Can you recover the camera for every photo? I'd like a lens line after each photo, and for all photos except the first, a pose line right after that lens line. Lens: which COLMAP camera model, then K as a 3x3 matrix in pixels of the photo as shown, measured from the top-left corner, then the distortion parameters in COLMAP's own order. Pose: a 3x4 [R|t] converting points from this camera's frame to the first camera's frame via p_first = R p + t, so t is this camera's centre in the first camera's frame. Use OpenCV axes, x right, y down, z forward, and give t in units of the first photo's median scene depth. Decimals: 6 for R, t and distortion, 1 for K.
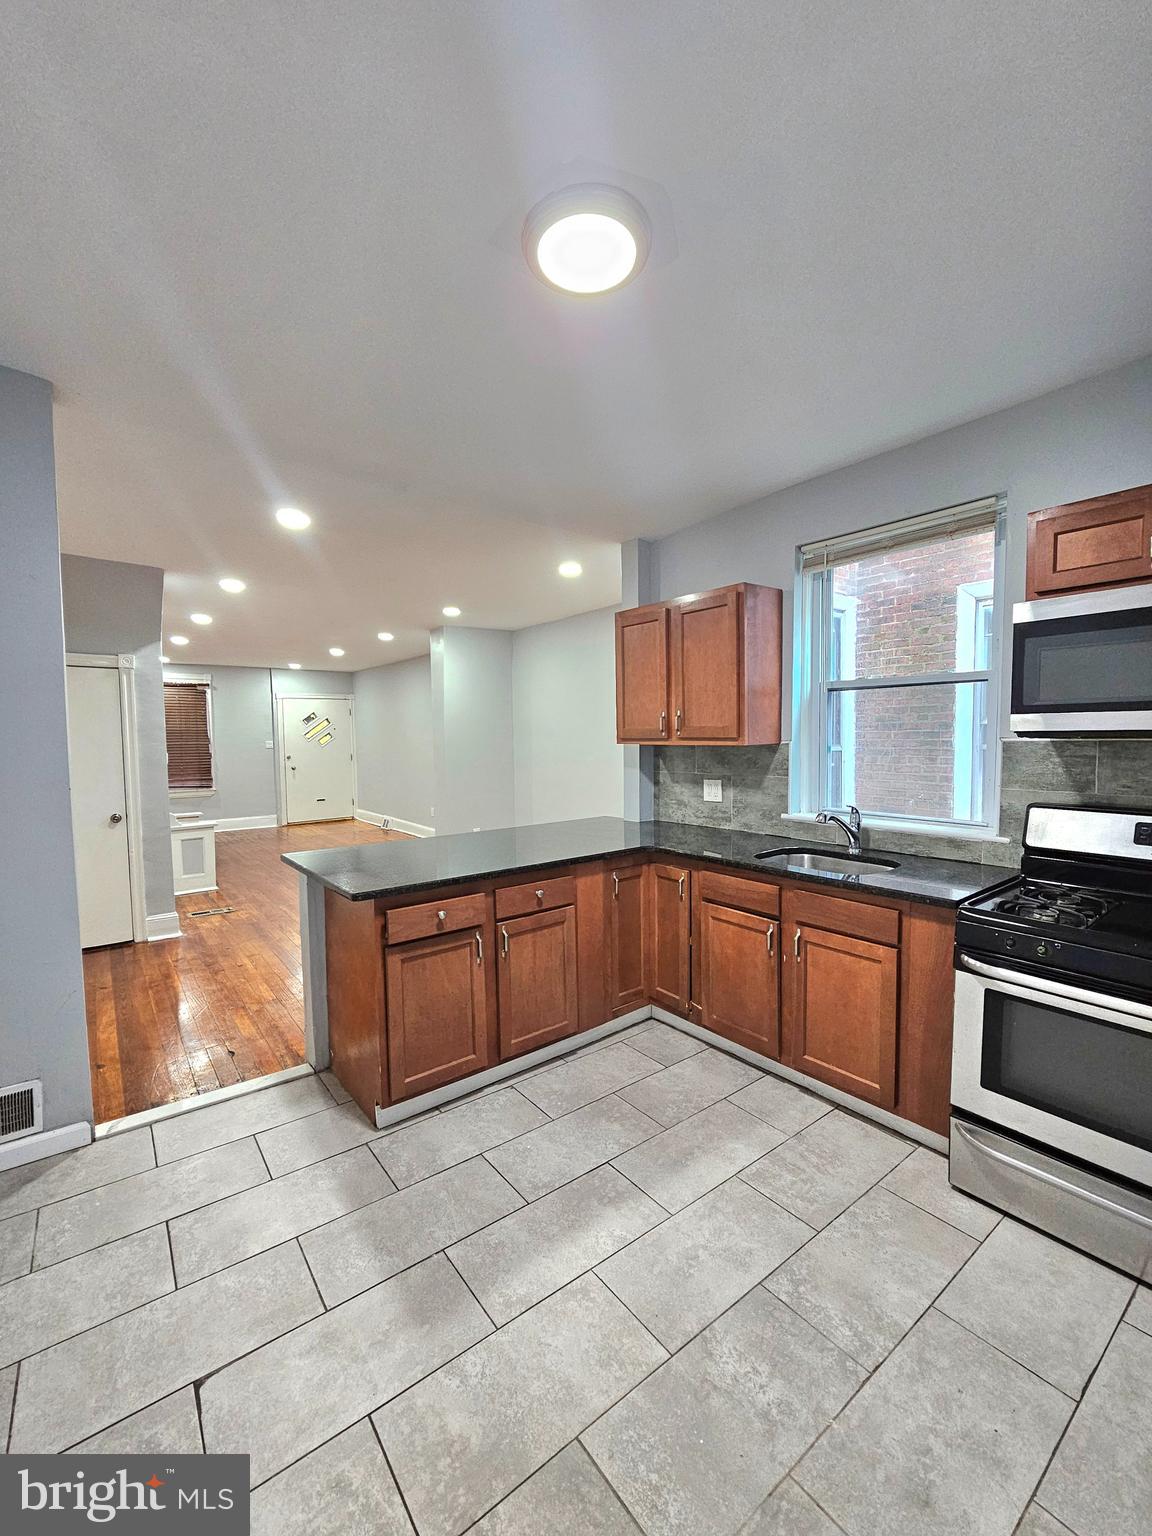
lens RADIAL K [[631.2, 0, 570.3], [0, 631.2, 771.3], [0, 0, 1]] dist [0.004448, 0.000262]
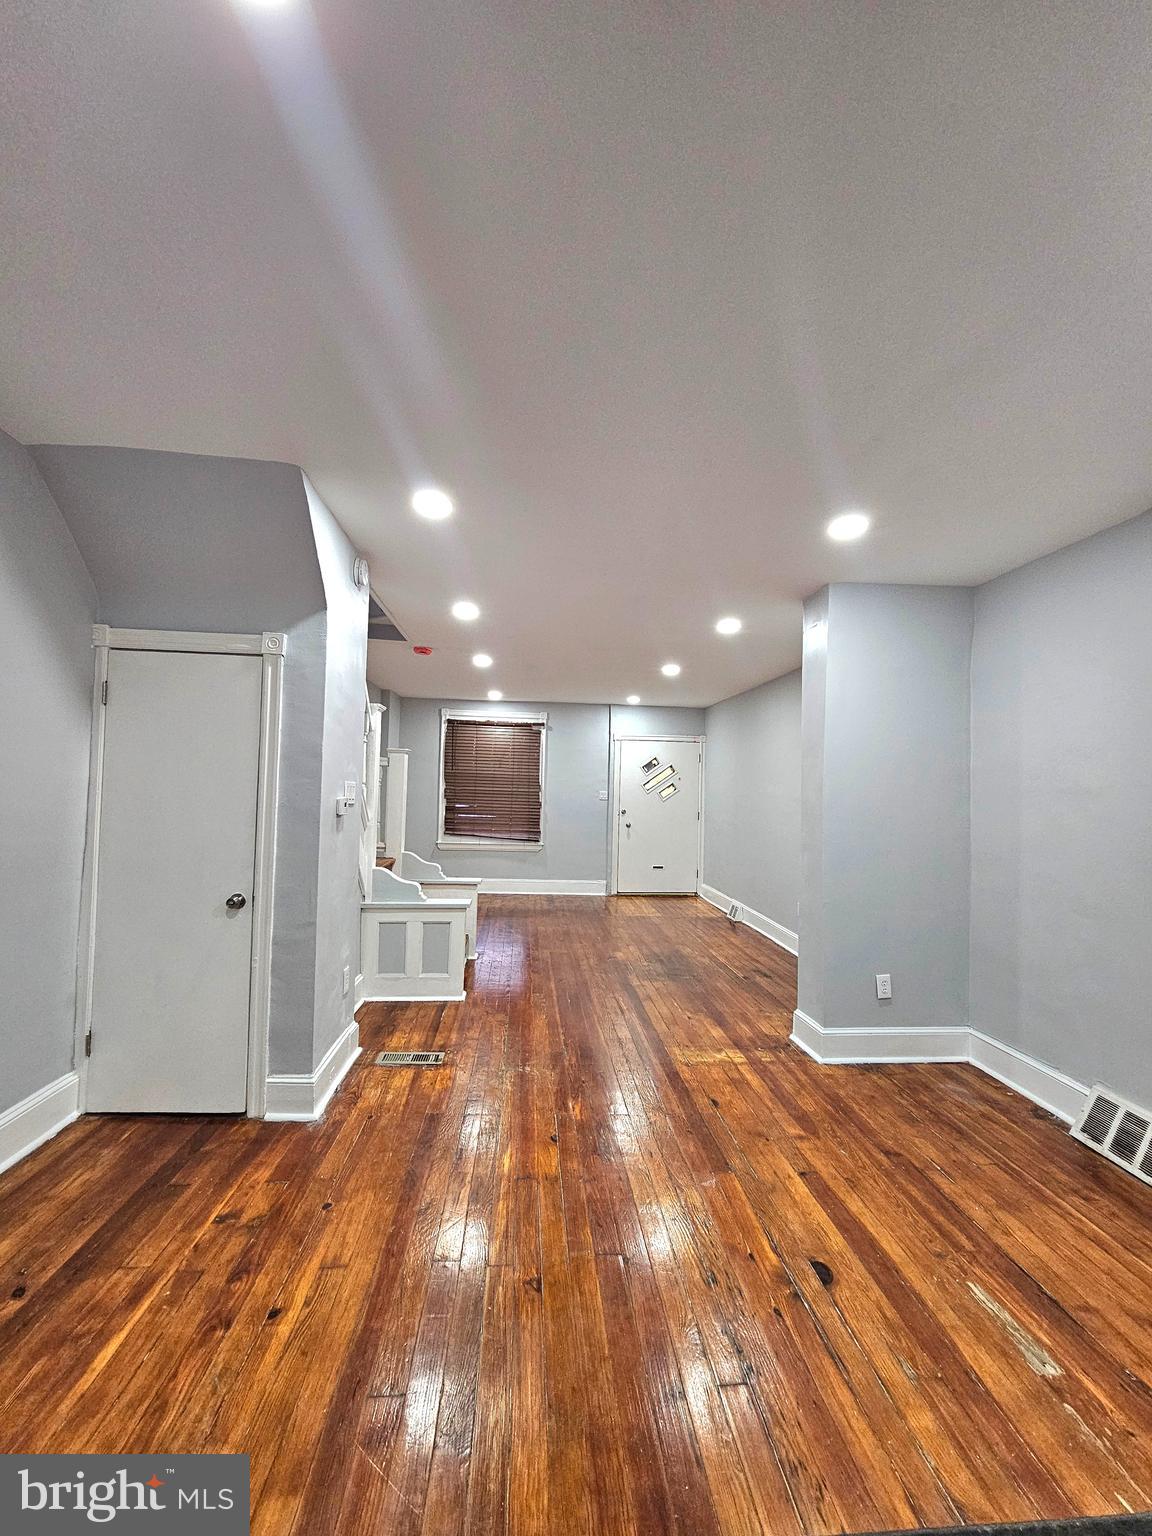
lens RADIAL K [[631.2, 0, 572.6], [0, 631.2, 770.0], [0, 0, 1]] dist [0.004448, 0.000262]
pose [[0.835033, 0.017949, -0.549907, -0.128745], [-0.069250, 0.994948, -0.072680, -0.029647], [0.545824, 0.098771, 0.832058, 0.689942]]
